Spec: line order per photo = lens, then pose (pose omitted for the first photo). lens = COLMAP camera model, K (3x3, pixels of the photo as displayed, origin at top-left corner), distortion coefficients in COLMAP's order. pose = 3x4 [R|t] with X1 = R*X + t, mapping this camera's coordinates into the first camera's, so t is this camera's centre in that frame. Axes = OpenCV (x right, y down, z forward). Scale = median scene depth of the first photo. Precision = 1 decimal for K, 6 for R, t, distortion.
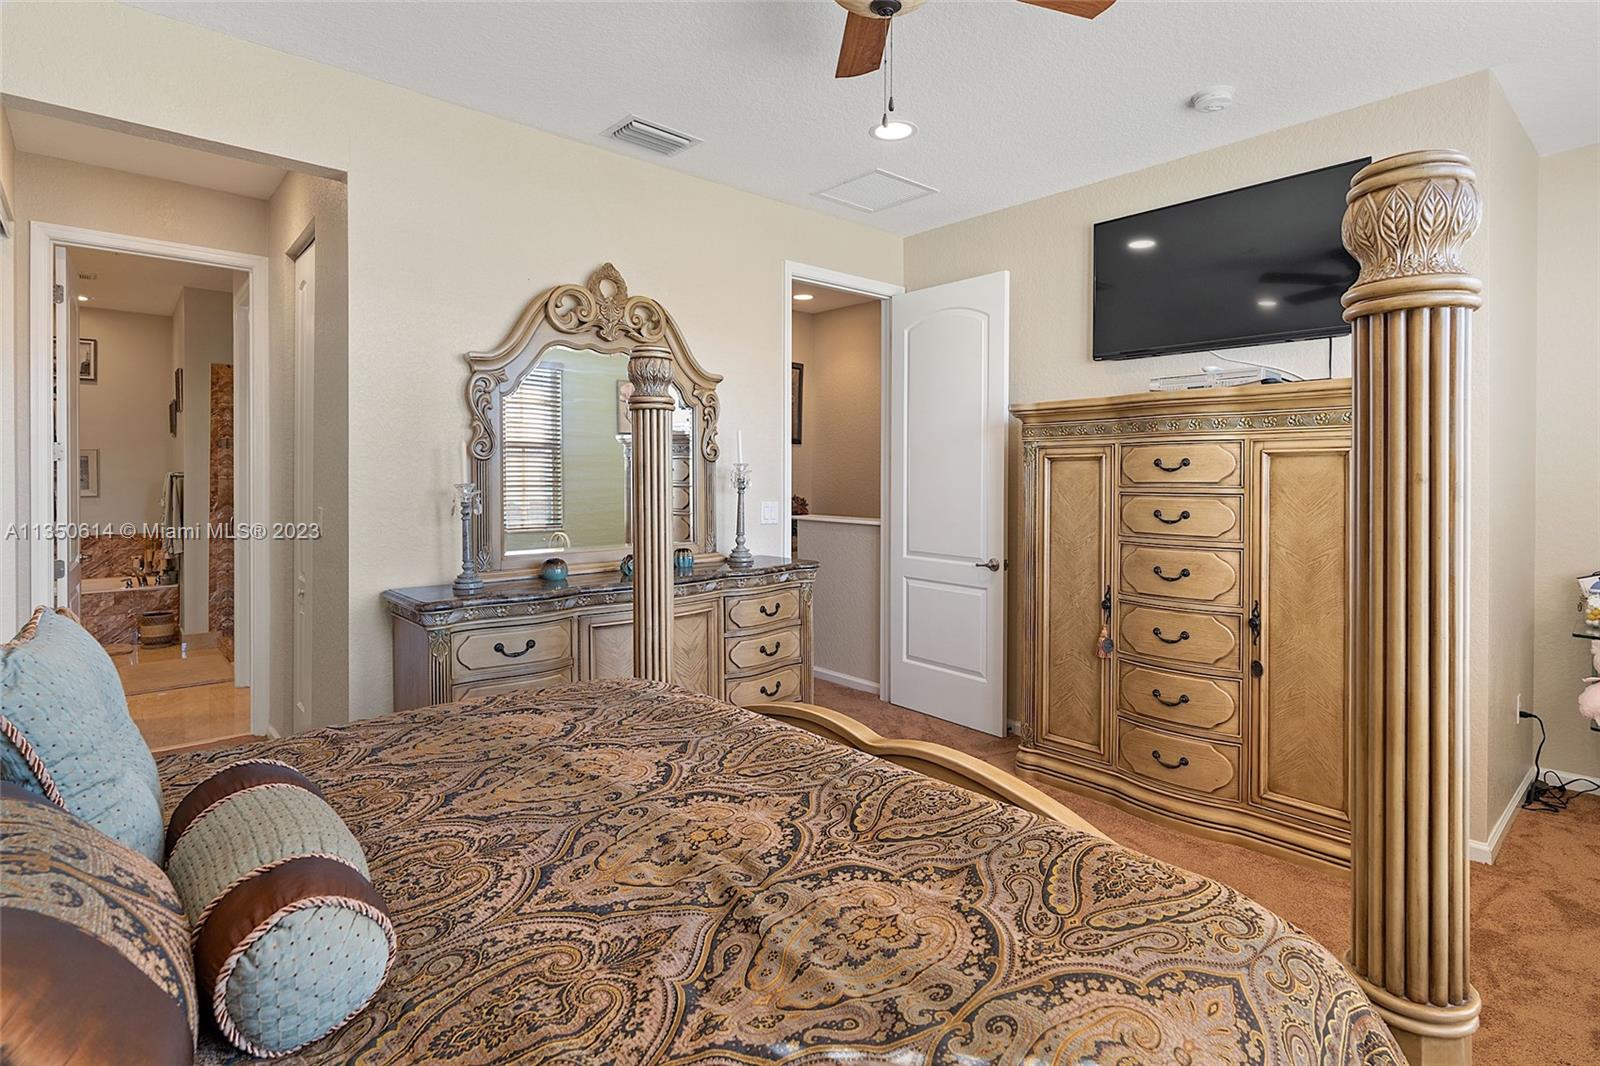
lens RADIAL K [[831.1, 0, 800.3], [0, 831.1, 467.4], [0, 0, 1]] dist [-0.009891, 0.005745]
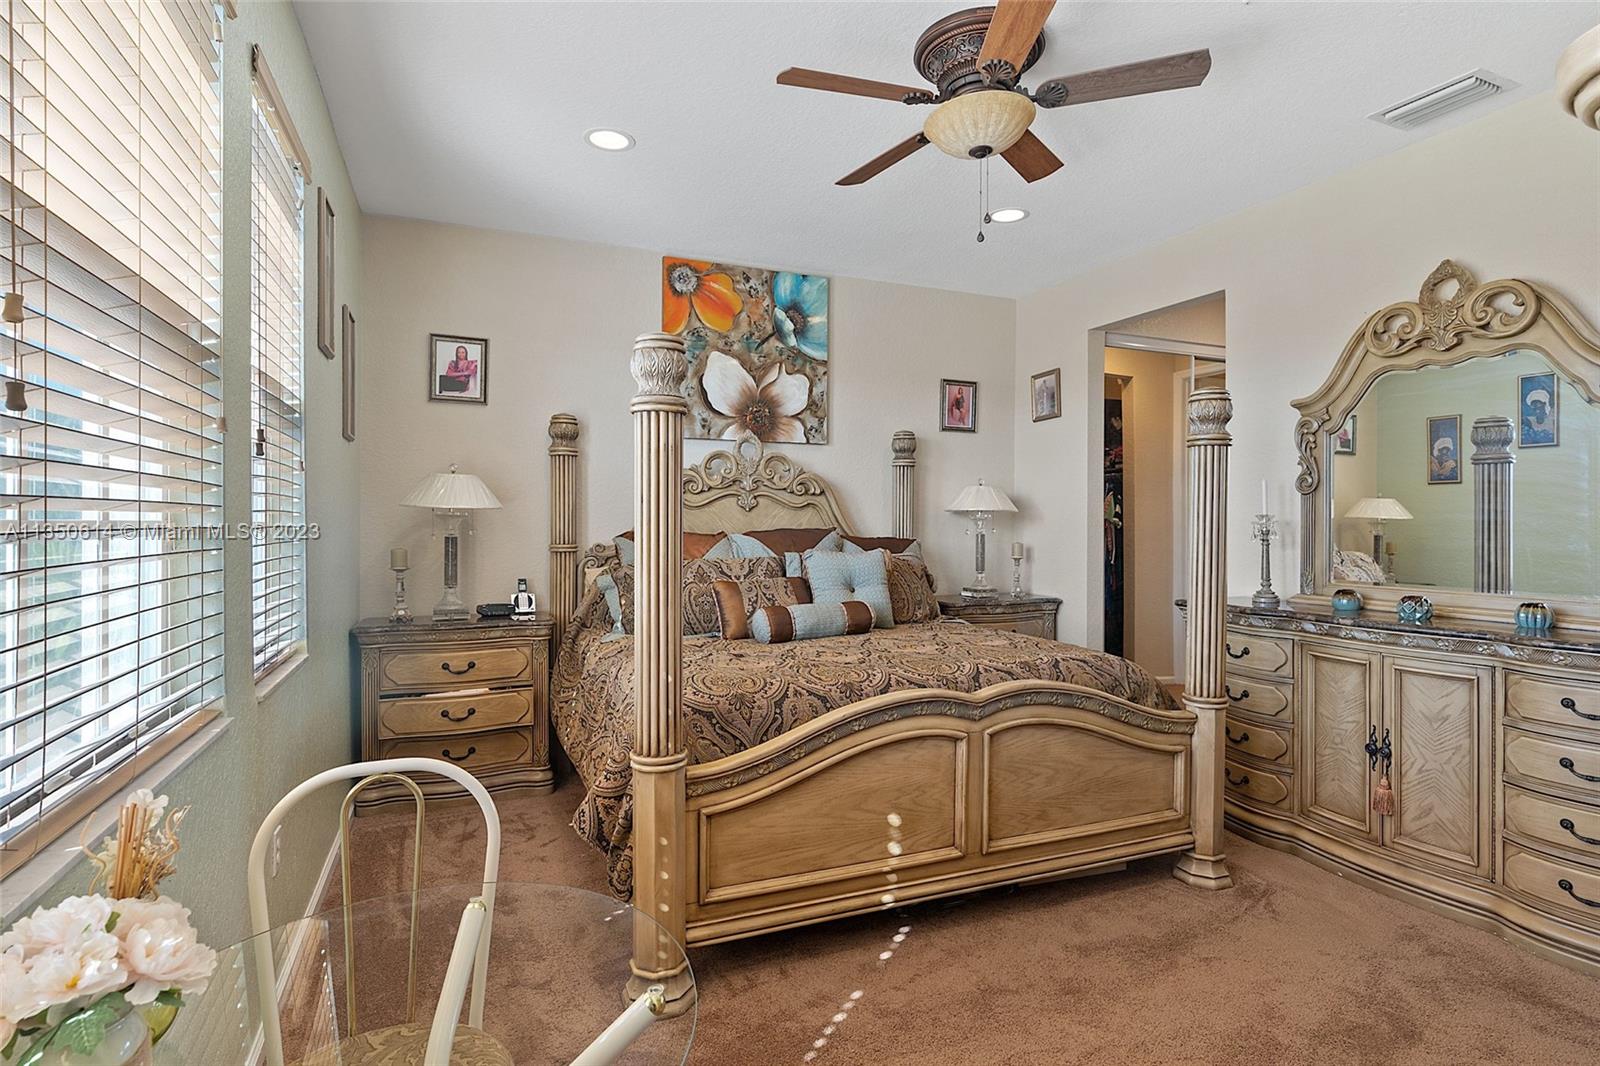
lens RADIAL K [[828.9, 0, 793.4], [0, 828.9, 526.2], [0, 0, 1]] dist [0.000112, 0.000394]
pose [[-0.358712, 0.005761, -0.933431, 0.970715], [0.004044, 0.999981, 0.004618, 0.028174], [0.933440, -0.002118, -0.358728, 0.799511]]
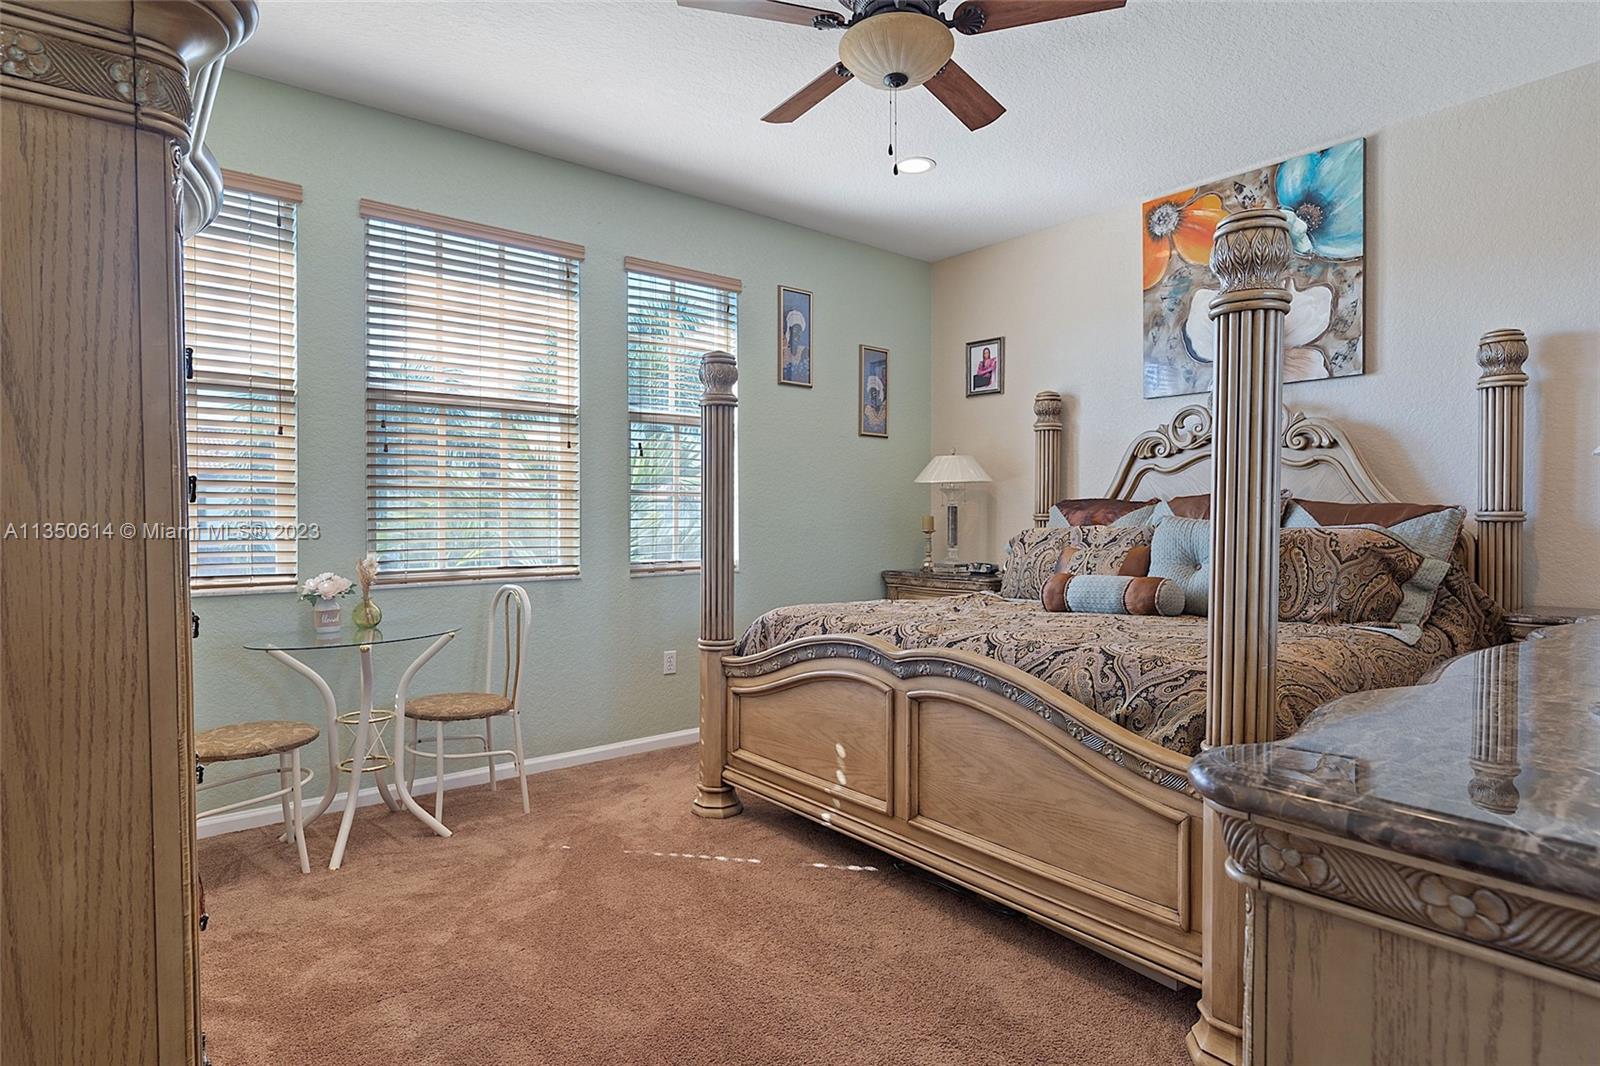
lens RADIAL K [[882.2, 0, 804.3], [0, 882.2, 528.1], [0, 0, 1]] dist [-0.000957, 0.003292]
pose [[-0.995287, -0.002640, 0.096937, 0.057698], [-0.002321, 0.999992, 0.003398, 0.087356], [-0.096945, 0.003157, -0.995285, 1.586341]]
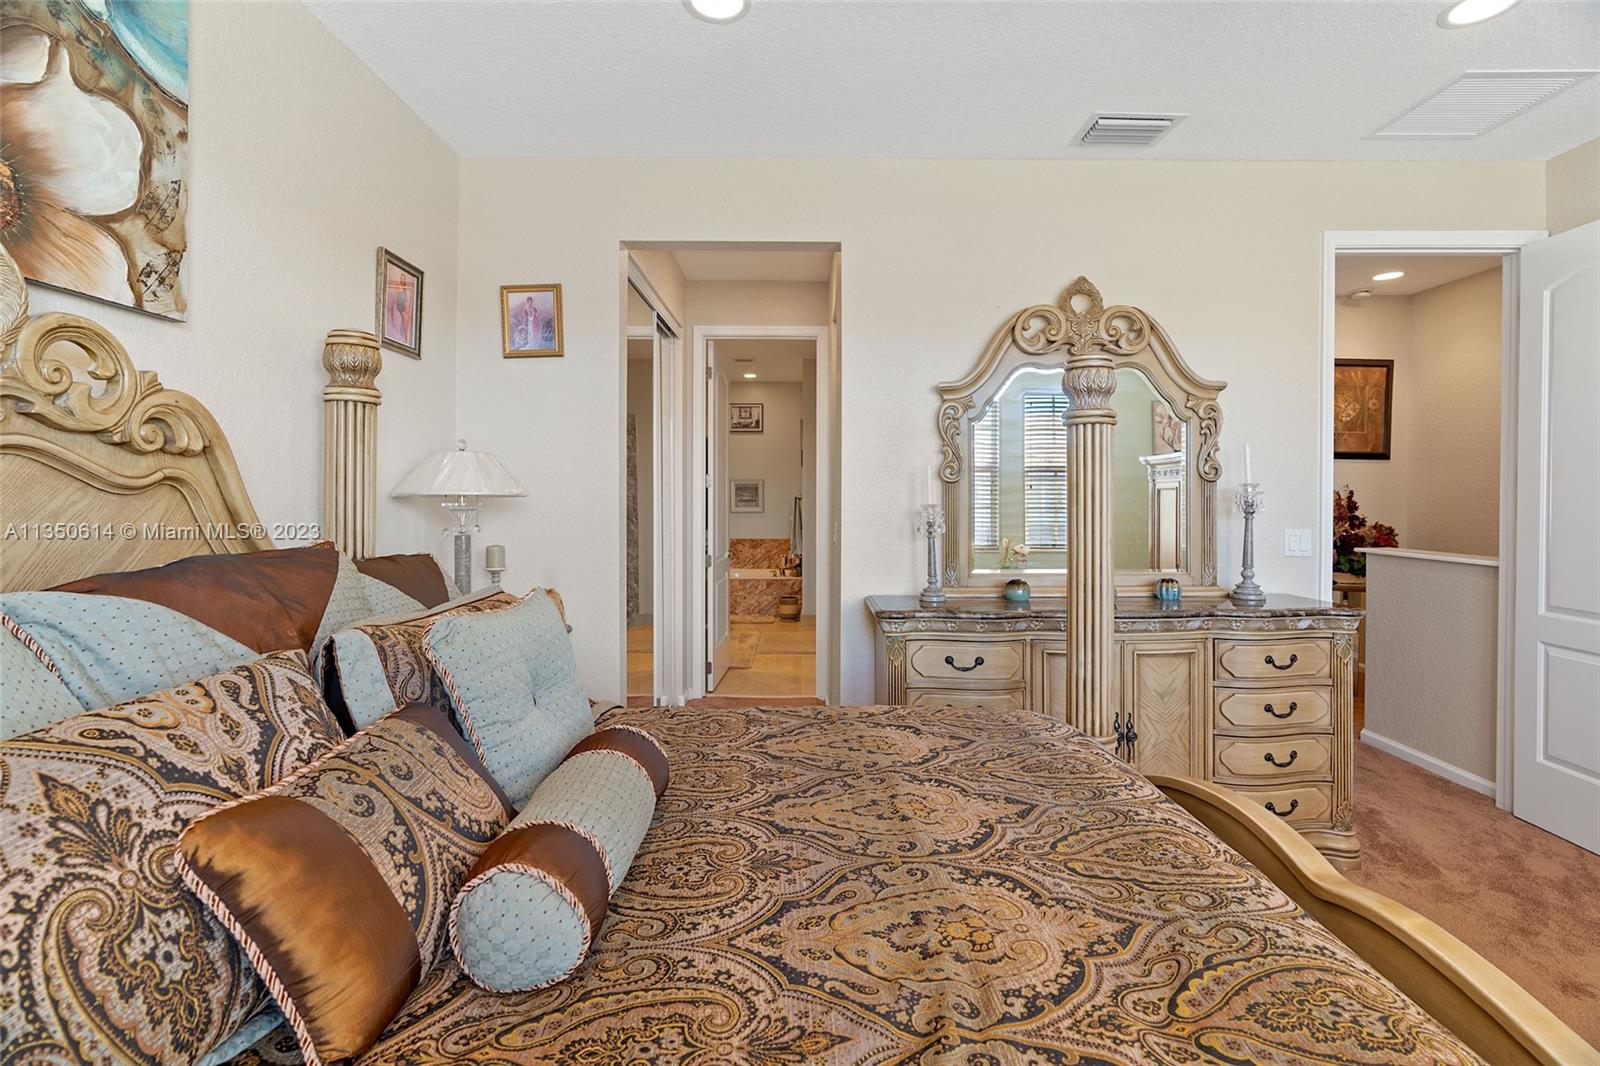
lens RADIAL K [[741.3, 0, 786.9], [0, 741.3, 497.4], [0, 0, 1]] dist [-0.008446, 0.003835]
pose [[0.735834, 0.000843, -0.677161, 0.116682], [0.004367, 0.999973, 0.005990, 0.003741], [0.677148, -0.007365, 0.735810, 0.160958]]
